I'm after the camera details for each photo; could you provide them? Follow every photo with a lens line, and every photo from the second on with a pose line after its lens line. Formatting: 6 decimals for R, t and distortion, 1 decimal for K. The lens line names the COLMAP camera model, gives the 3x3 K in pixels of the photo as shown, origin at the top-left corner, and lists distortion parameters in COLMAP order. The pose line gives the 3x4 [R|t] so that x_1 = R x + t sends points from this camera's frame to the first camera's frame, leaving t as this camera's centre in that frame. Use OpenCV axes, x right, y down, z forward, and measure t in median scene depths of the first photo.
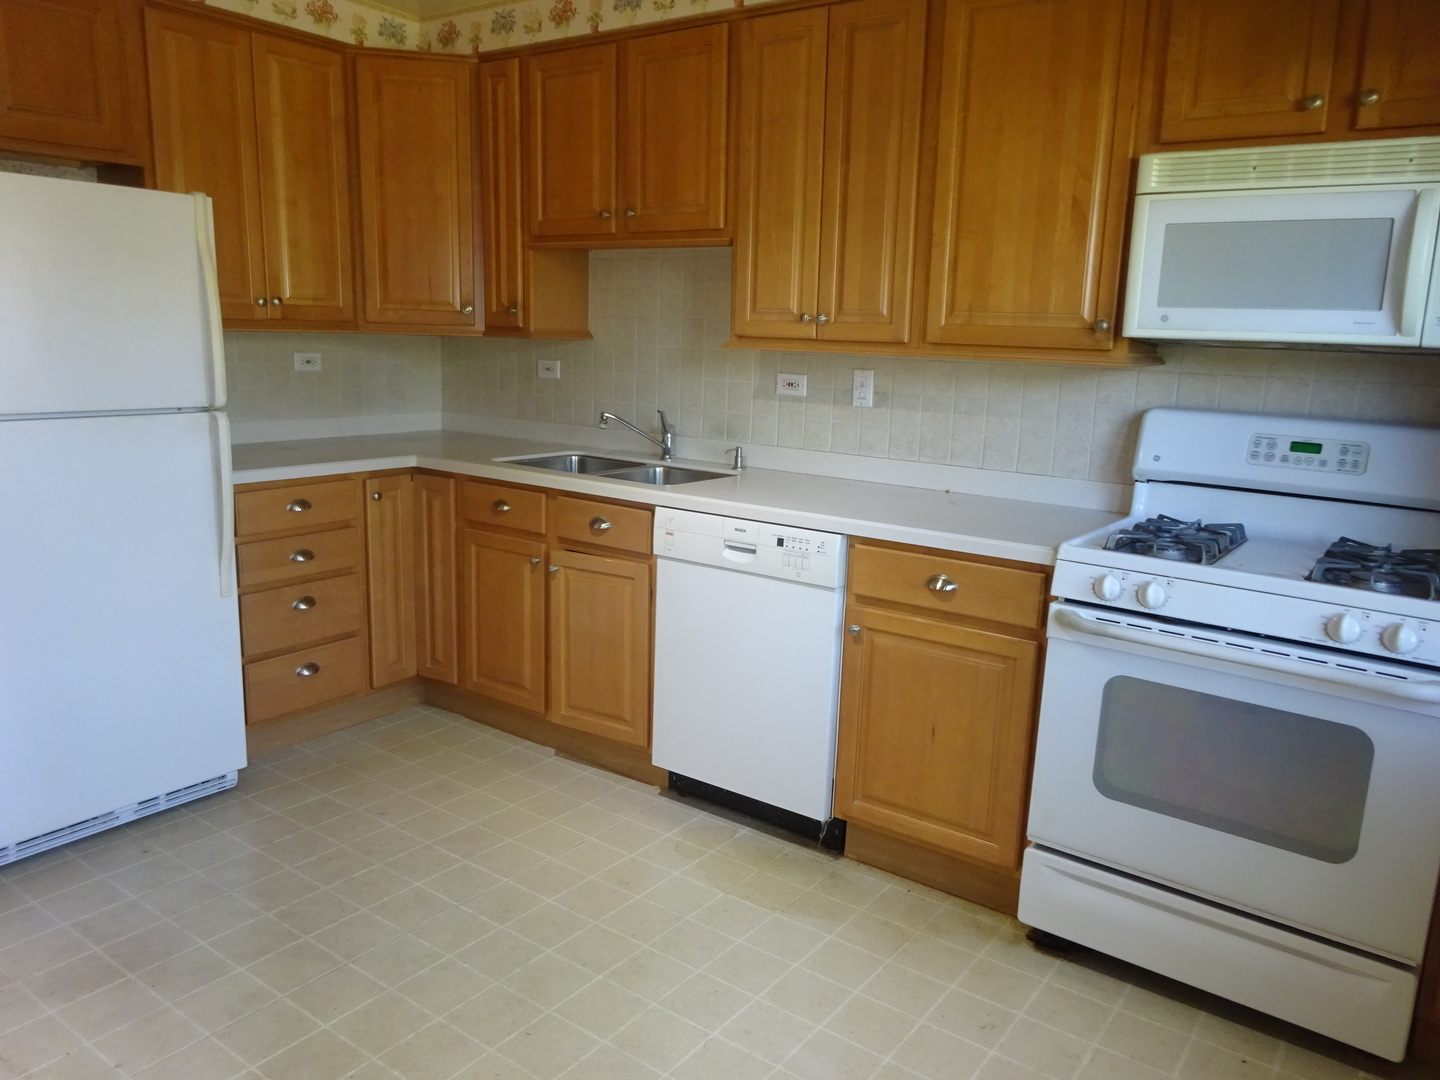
lens RADIAL K [[1039.0, 0, 720.0], [0, 1039.0, 540.0], [0, 0, 1]] dist [-0.004427, -0.000134]
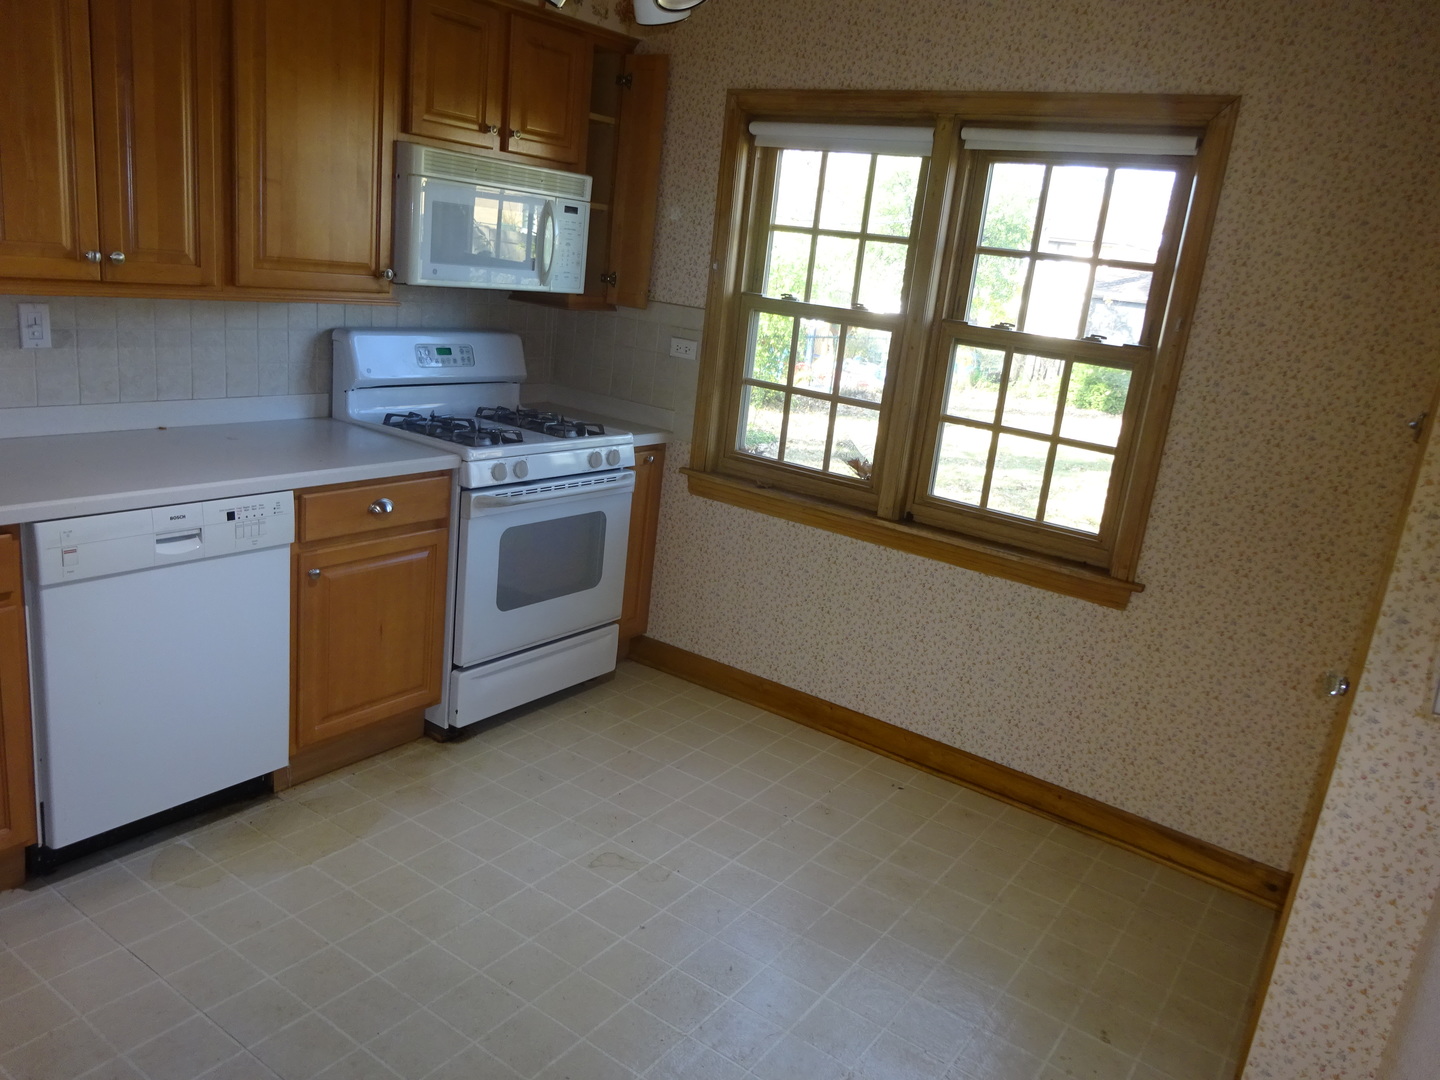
lens RADIAL K [[1039.0, 0, 720.0], [0, 1039.0, 540.0], [0, 0, 1]] dist [-0.004427, -0.000134]
pose [[0.004338, -0.297235, 0.954794, -0.867844], [0.090888, 0.950969, 0.295631, -0.221026], [-0.995852, 0.085497, 0.031140, 0.551539]]
